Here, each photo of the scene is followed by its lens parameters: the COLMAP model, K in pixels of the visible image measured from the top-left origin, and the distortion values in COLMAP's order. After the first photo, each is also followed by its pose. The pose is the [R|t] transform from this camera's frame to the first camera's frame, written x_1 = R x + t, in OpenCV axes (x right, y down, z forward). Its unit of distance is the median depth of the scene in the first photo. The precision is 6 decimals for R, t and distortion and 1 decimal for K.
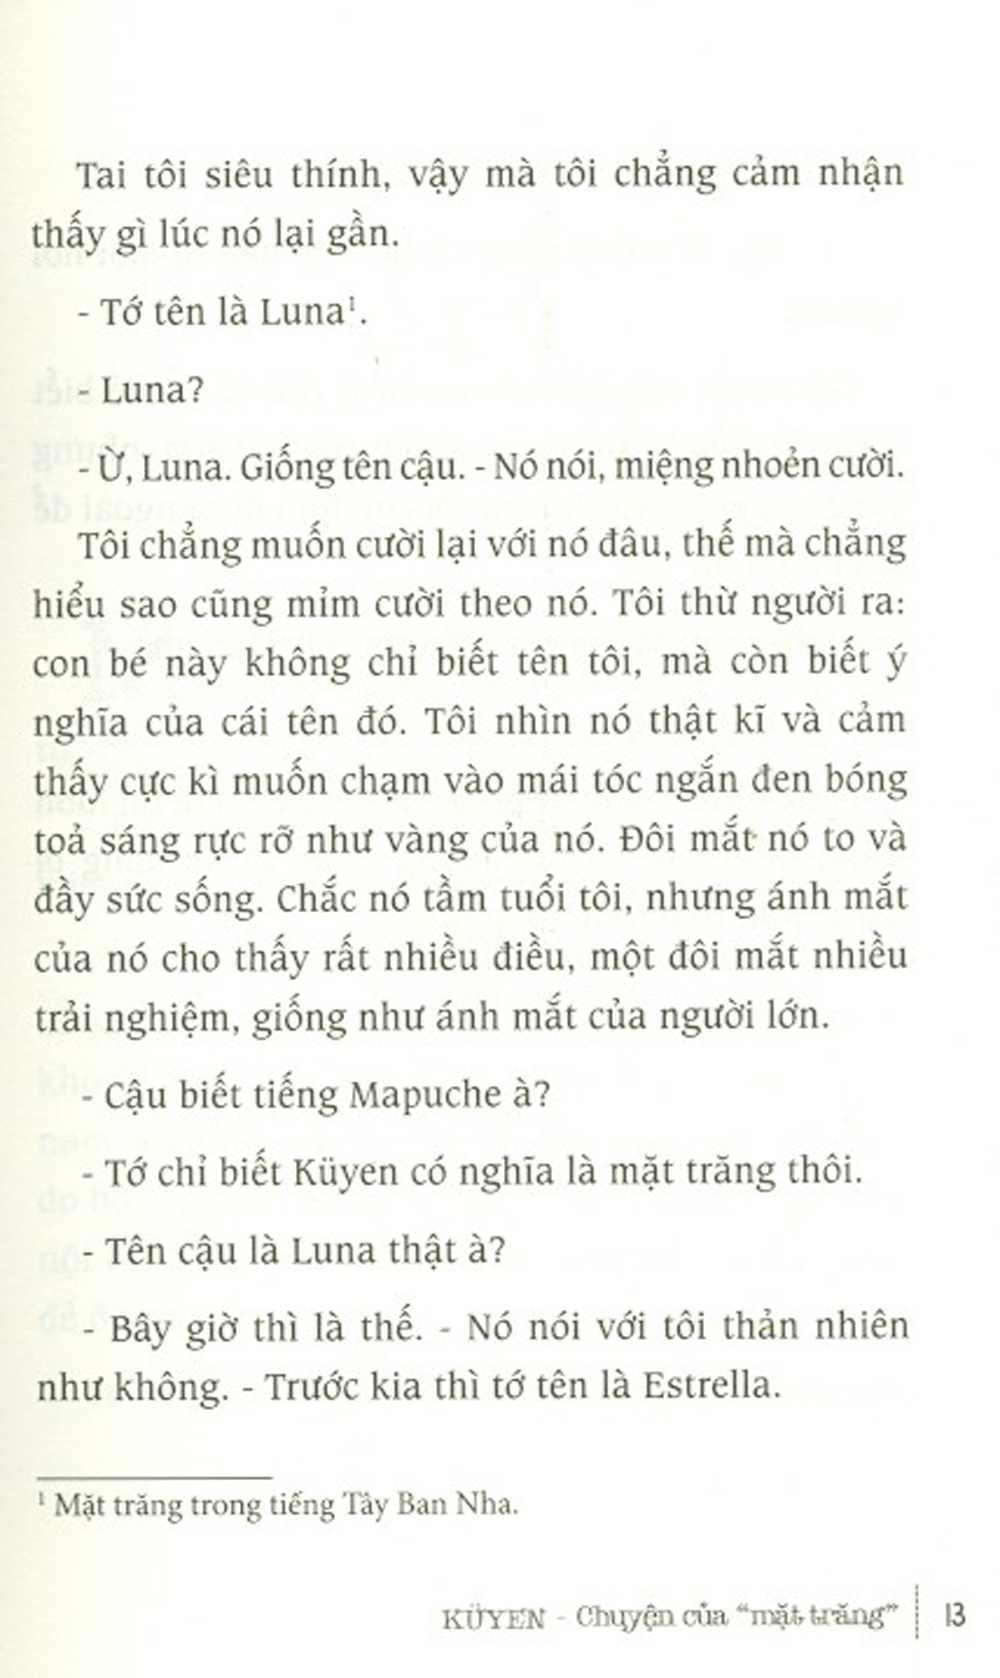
lens RADIAL K [[678.1, 0, 508.4], [0, 678.1, 848.4], [0, 0, 1]] dist [-0.002389, -0.000025]
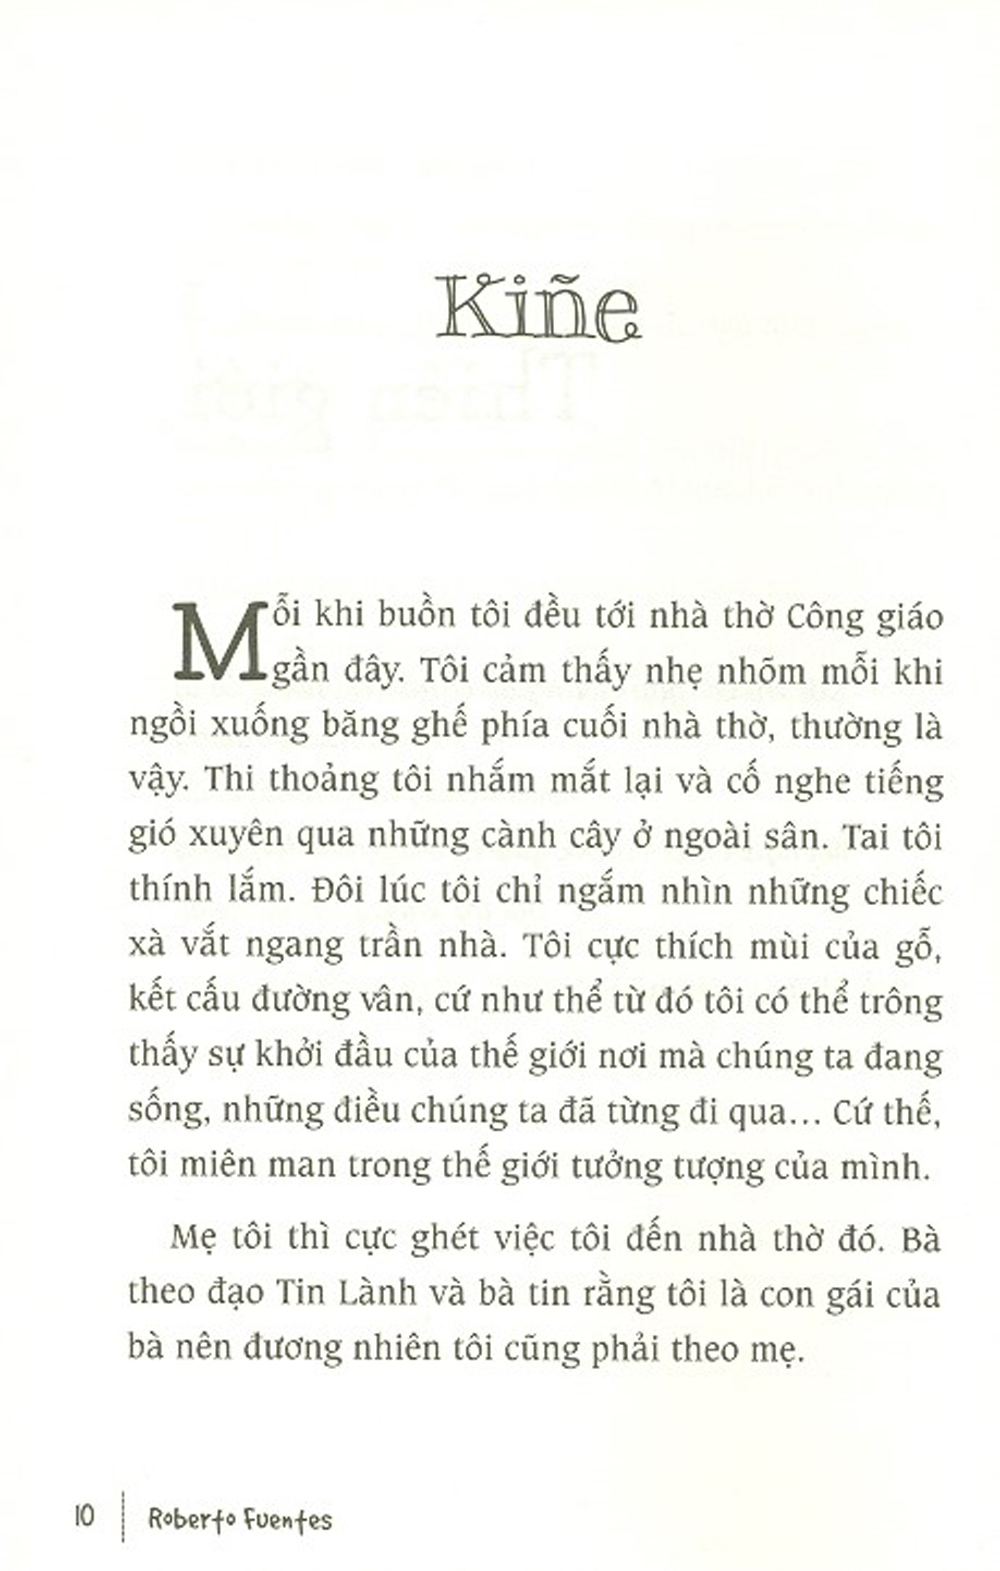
lens RADIAL K [[632.4, 0, 500.0], [0, 632.4, 785.5], [0, 0, 1]] dist [0.000938, -0.000019]
pose [[0.999945, 0.010376, 0.001451, -0.130111], [-0.010369, 0.999933, -0.005108, 0.000694], [-0.001504, 0.005093, 0.999986, 0.000161]]
